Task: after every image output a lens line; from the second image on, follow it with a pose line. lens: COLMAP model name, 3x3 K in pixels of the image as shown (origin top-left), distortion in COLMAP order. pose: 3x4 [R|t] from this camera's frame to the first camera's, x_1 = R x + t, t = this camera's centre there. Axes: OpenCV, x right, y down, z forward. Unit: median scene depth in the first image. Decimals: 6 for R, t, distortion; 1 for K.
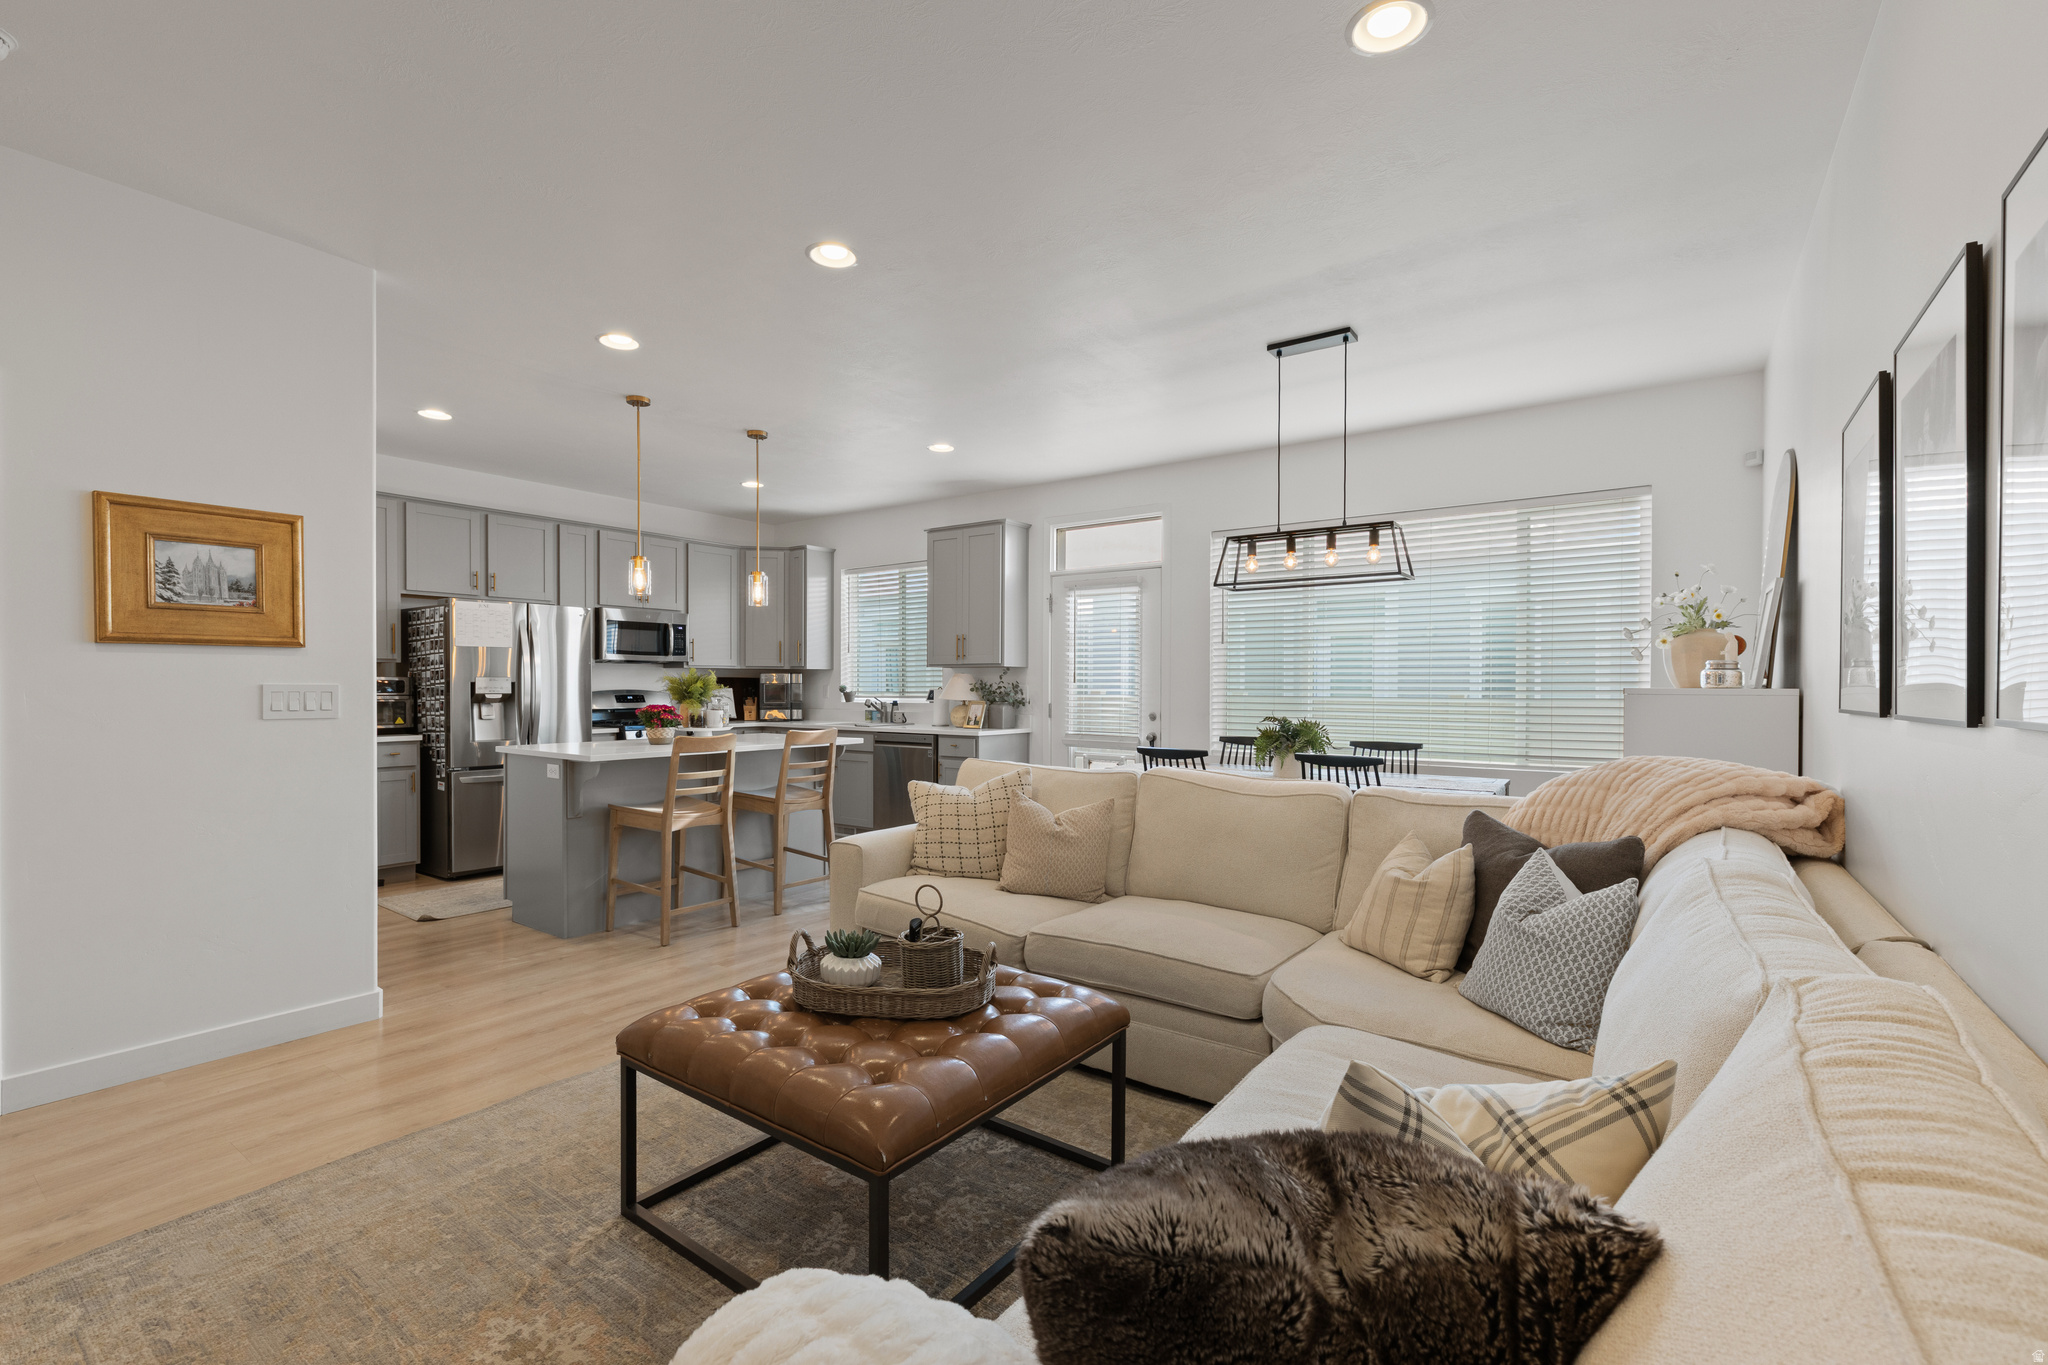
lens RADIAL K [[890.6, 0, 1027.7], [0, 890.6, 695.6], [0, 0, 1]] dist [-0.009724, 0.000627]
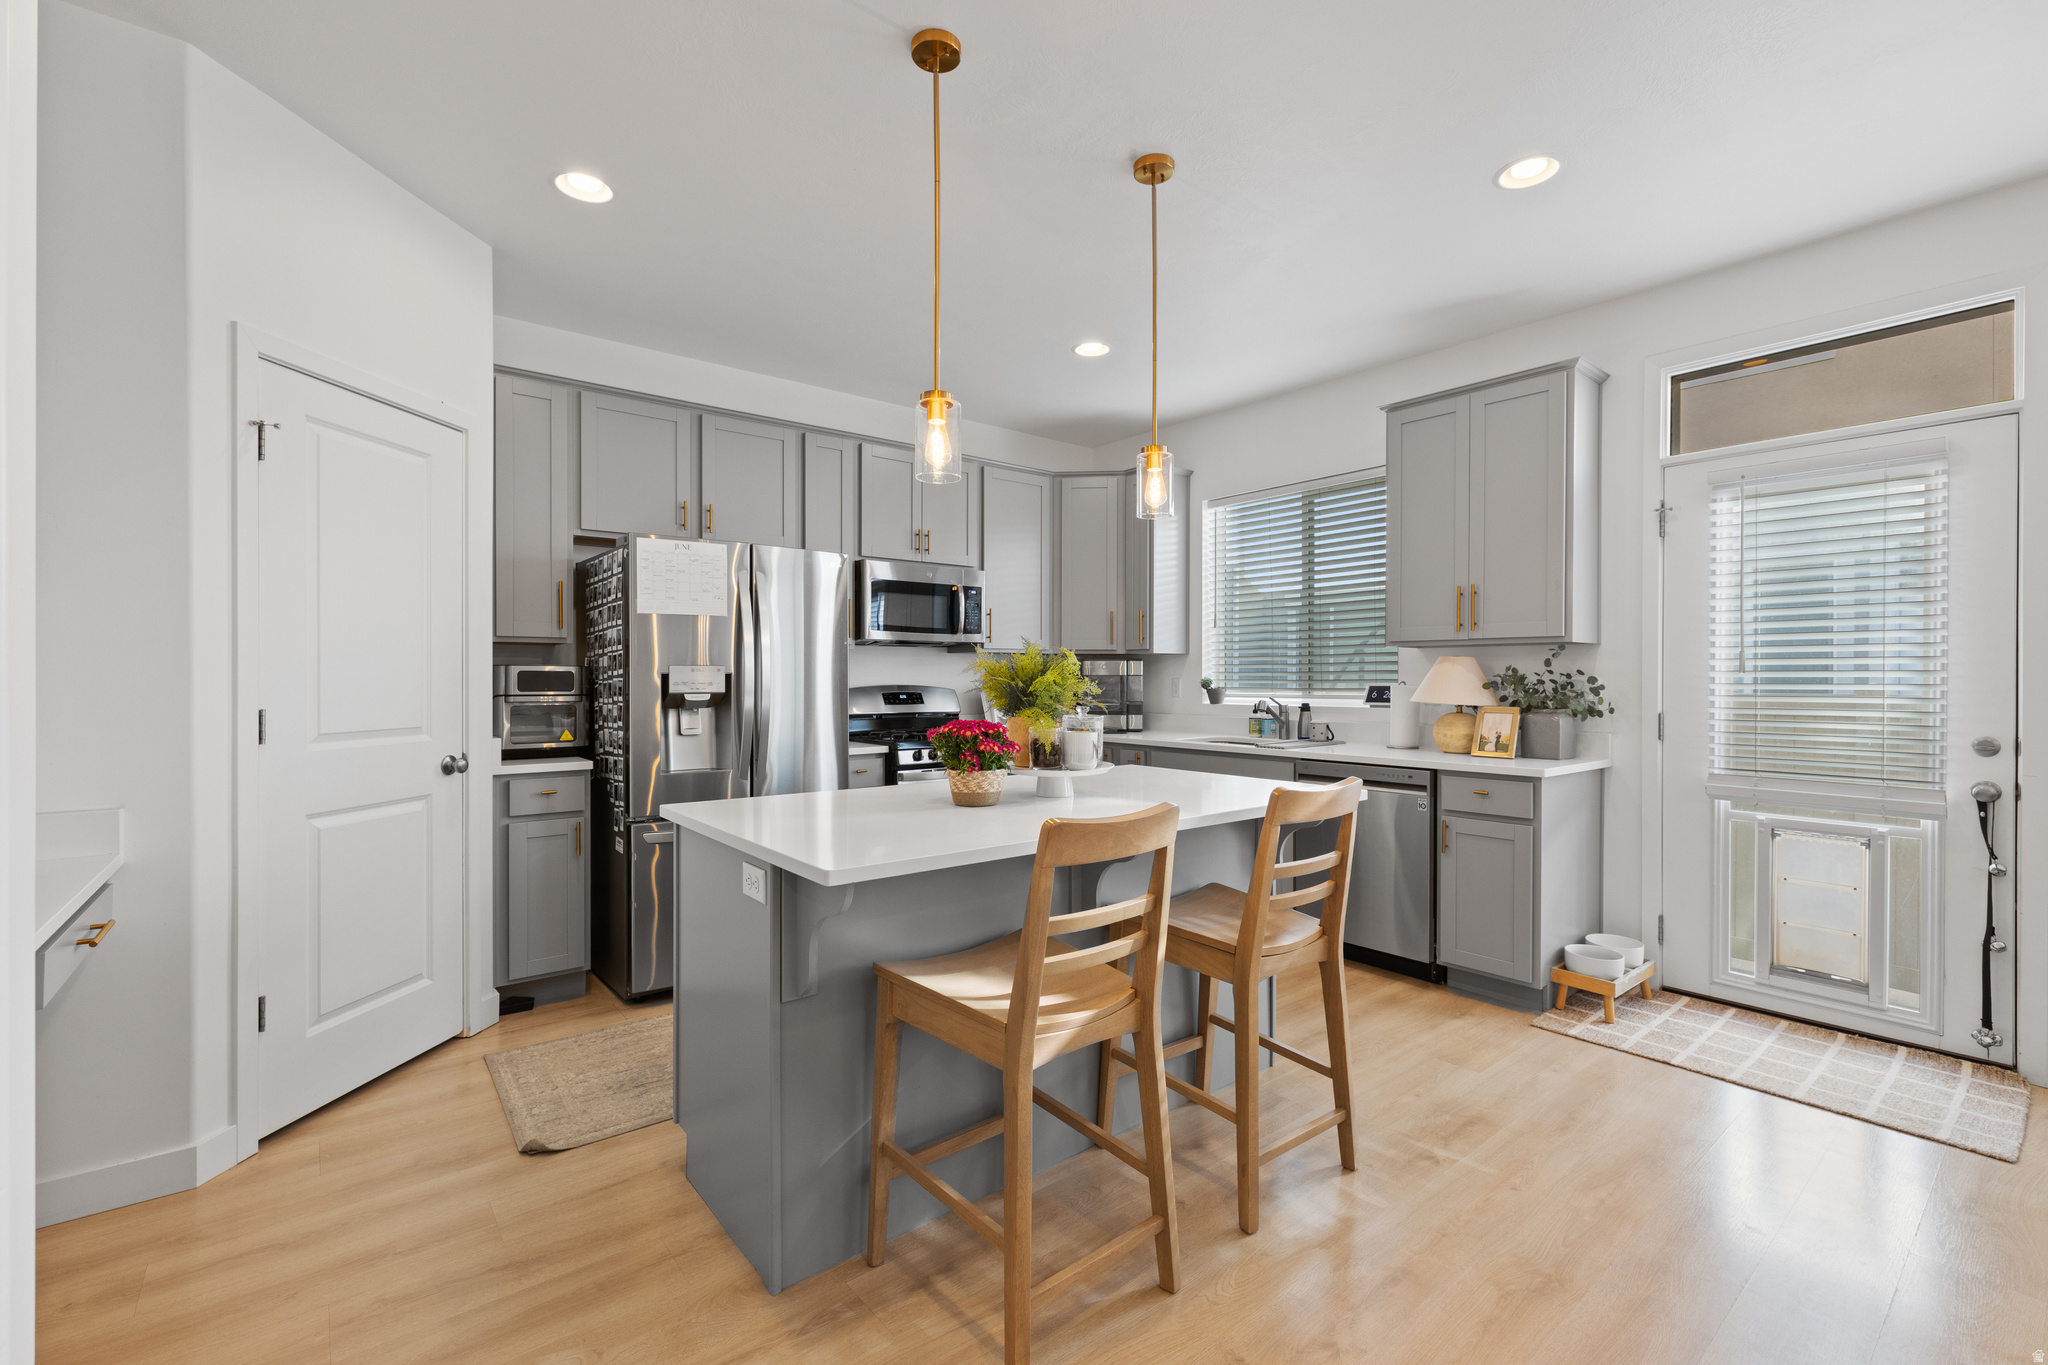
lens RADIAL K [[890.6, 0, 1025.4], [0, 890.6, 681.2], [0, 0, 1]] dist [-0.009724, 0.000627]
pose [[0.963692, -0.000595, -0.267017, -0.195948], [-0.001446, 0.999971, -0.007449, -0.005133], [0.267013, 0.007564, 0.963663, 0.413406]]
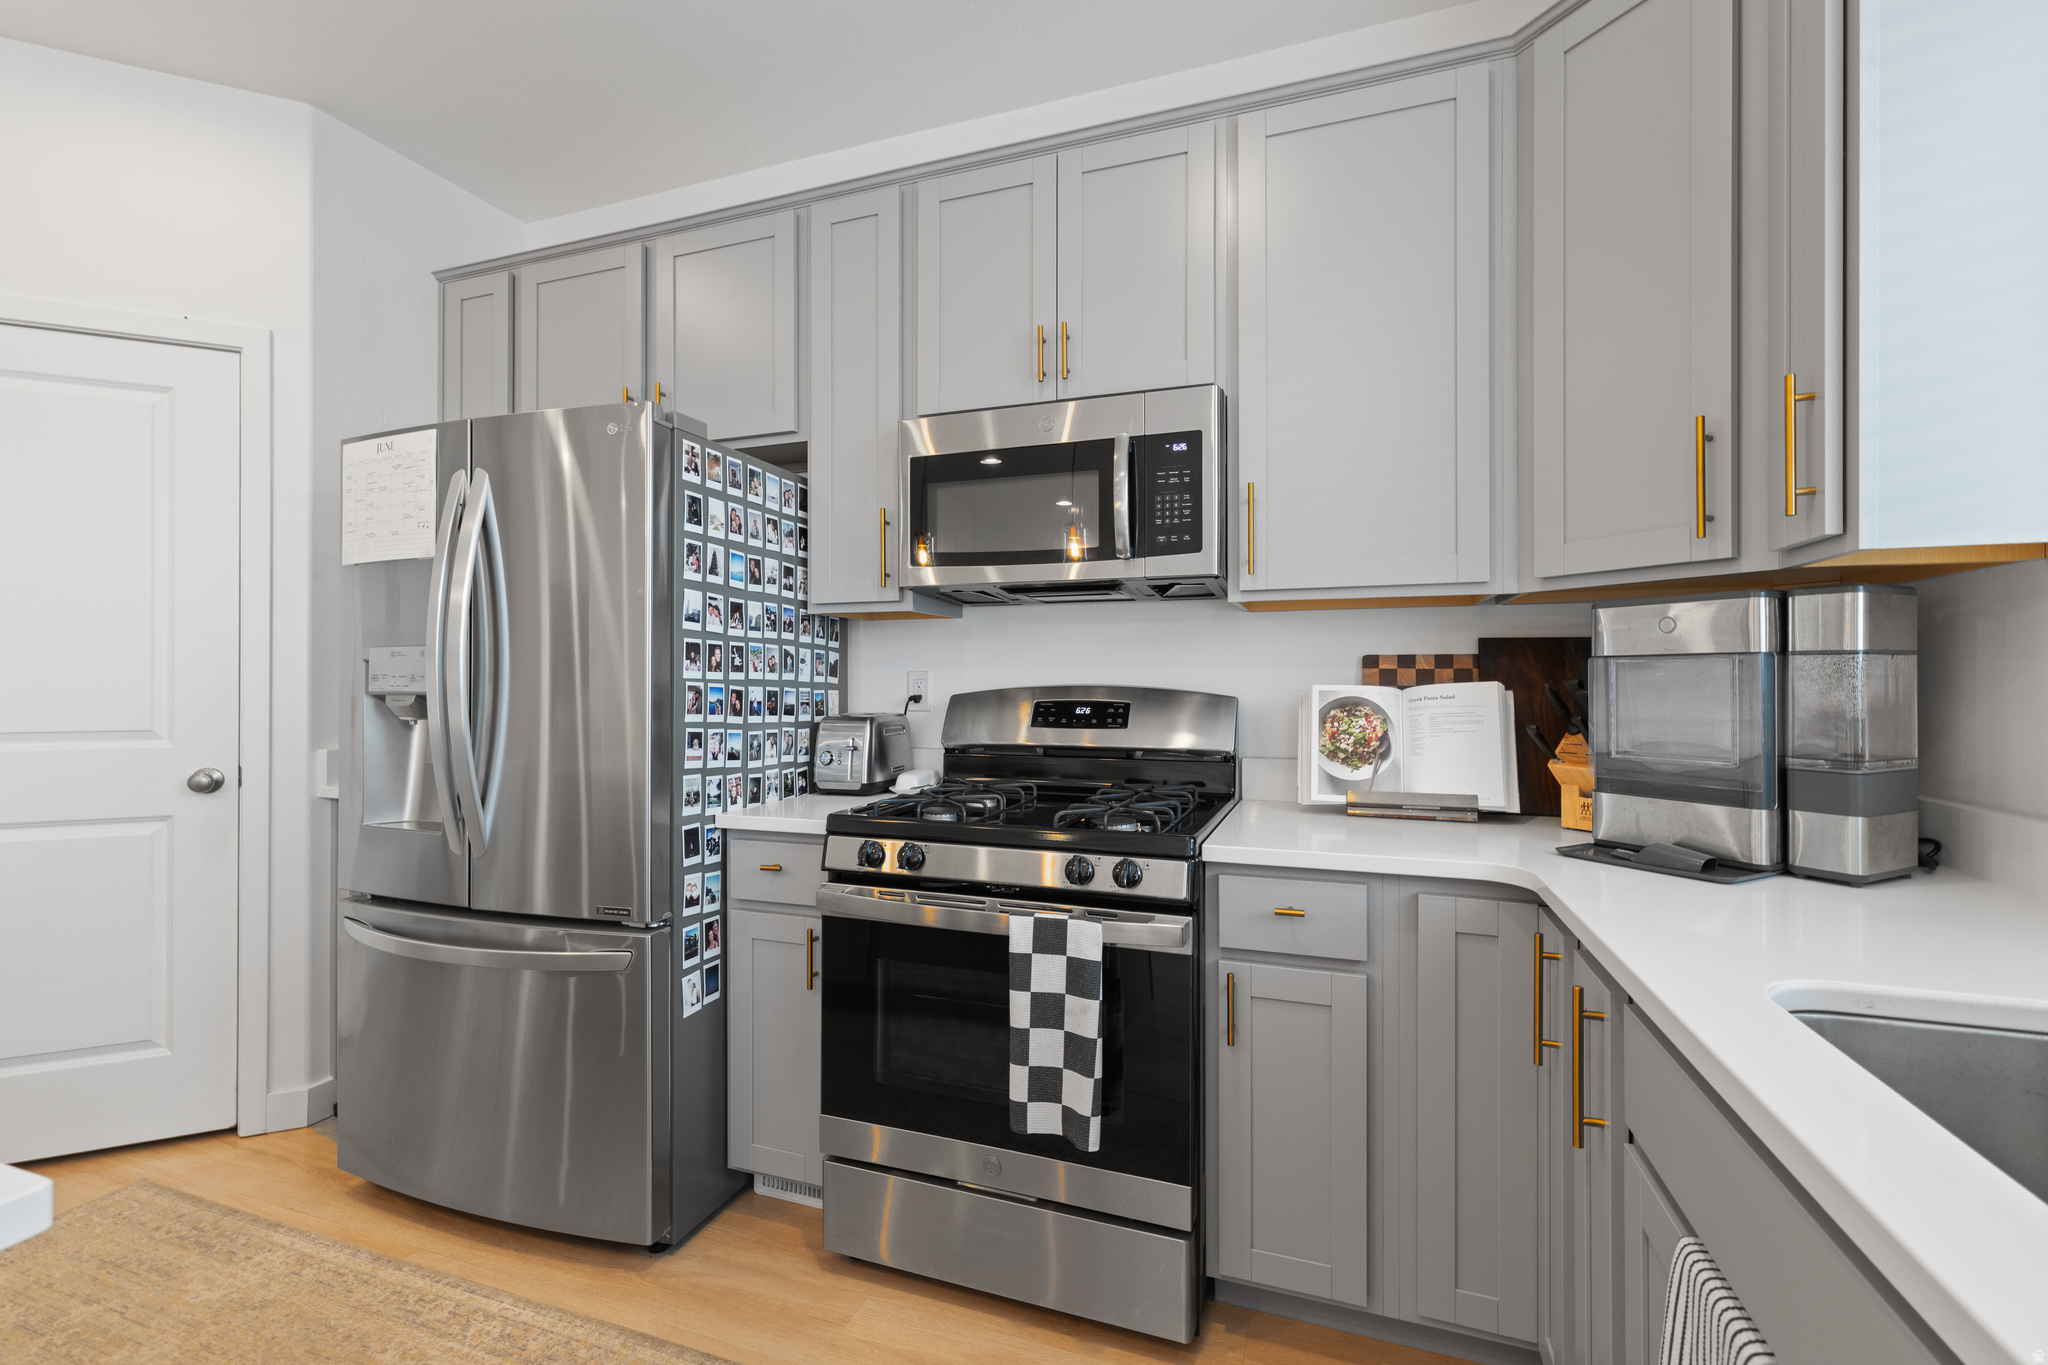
lens RADIAL K [[890.6, 0, 1022.5], [0, 890.6, 675.0], [0, 0, 1]] dist [-0.009724, 0.000627]
pose [[0.273109, -0.006937, -0.961958, -0.172514], [-0.011448, 0.999880, -0.010460, -0.007384], [0.961915, 0.013869, 0.272997, 0.984624]]
